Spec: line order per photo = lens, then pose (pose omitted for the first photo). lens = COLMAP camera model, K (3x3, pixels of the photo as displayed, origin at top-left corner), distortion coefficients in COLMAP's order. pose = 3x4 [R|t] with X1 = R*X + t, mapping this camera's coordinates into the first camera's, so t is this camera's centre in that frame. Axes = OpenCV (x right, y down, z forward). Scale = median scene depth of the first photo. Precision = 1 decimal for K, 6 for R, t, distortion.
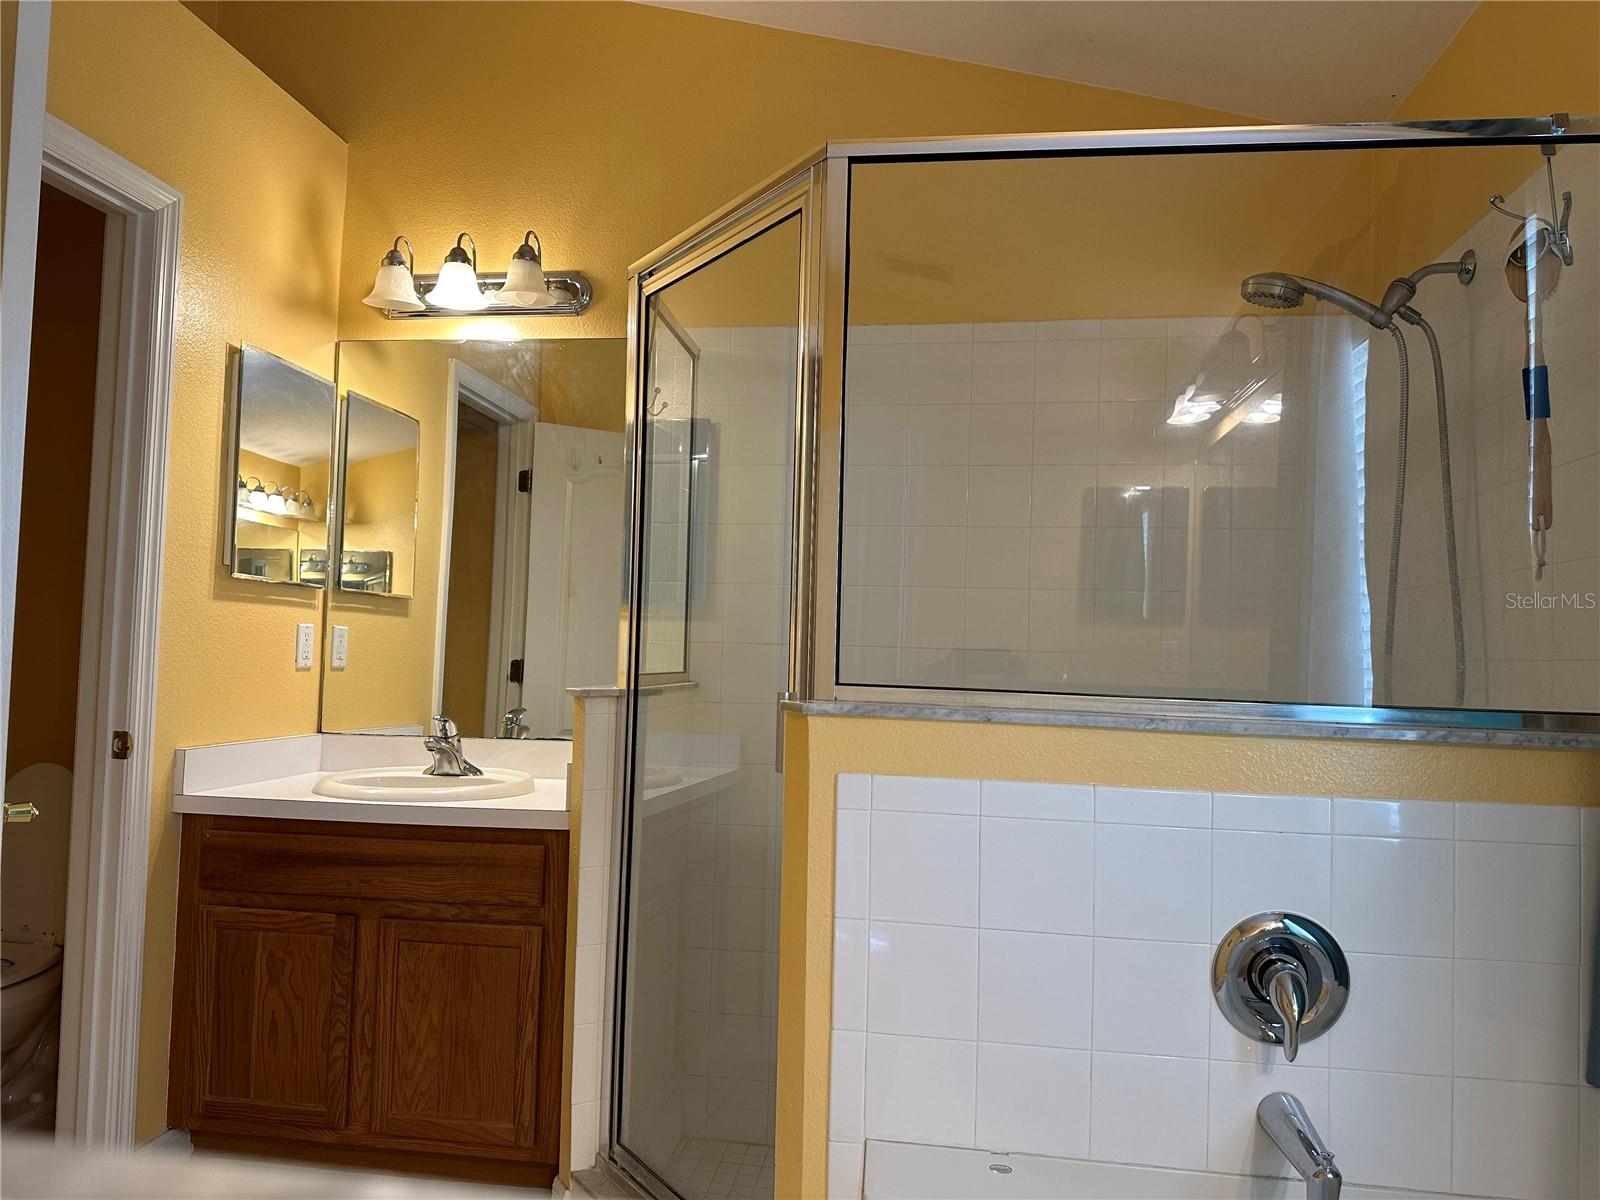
lens RADIAL K [[1140.8, 0, 794.4], [0, 1140.8, 601.6], [0, 0, 1]] dist [0.100286, -0.076116]
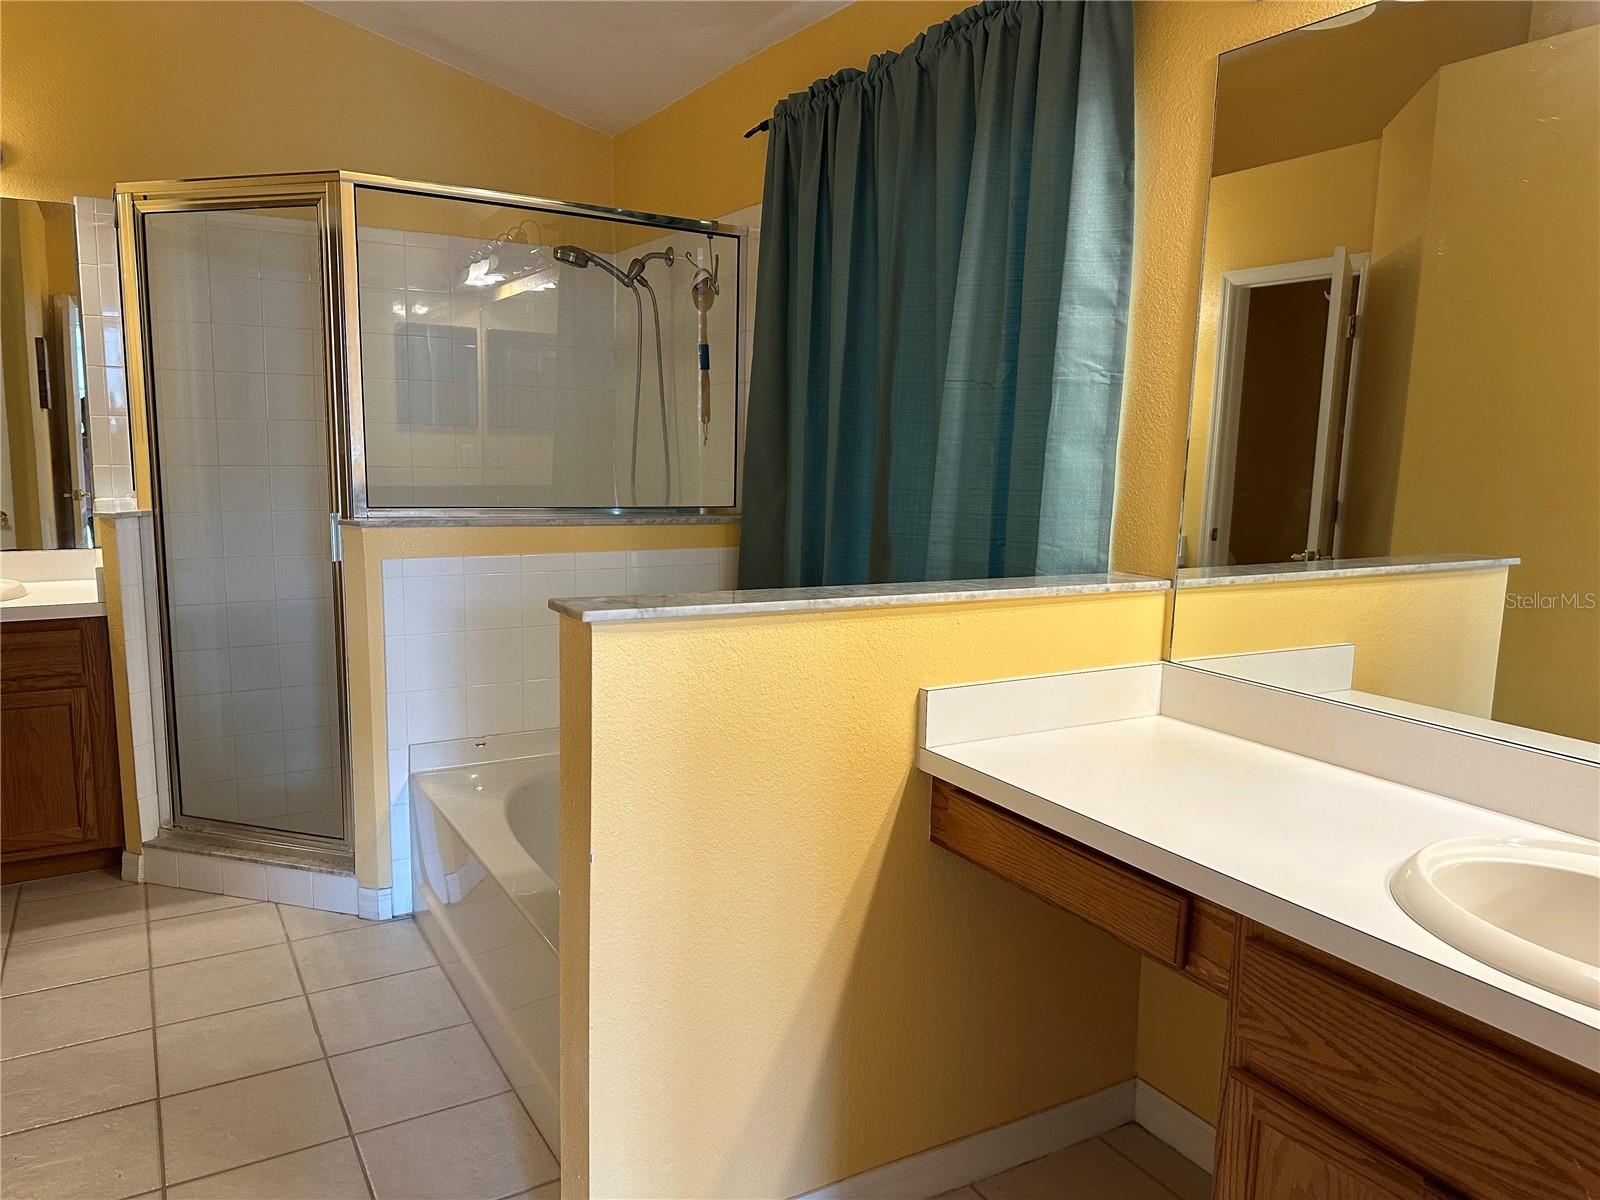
lens RADIAL K [[1140.8, 0, 796.3], [0, 1140.8, 604.5], [0, 0, 1]] dist [0.100286, -0.076116]
pose [[0.789328, -0.099824, 0.605802, -0.389764], [-0.023282, 0.981118, 0.192004, -0.099361], [-0.613530, -0.165658, 0.772100, -0.566578]]
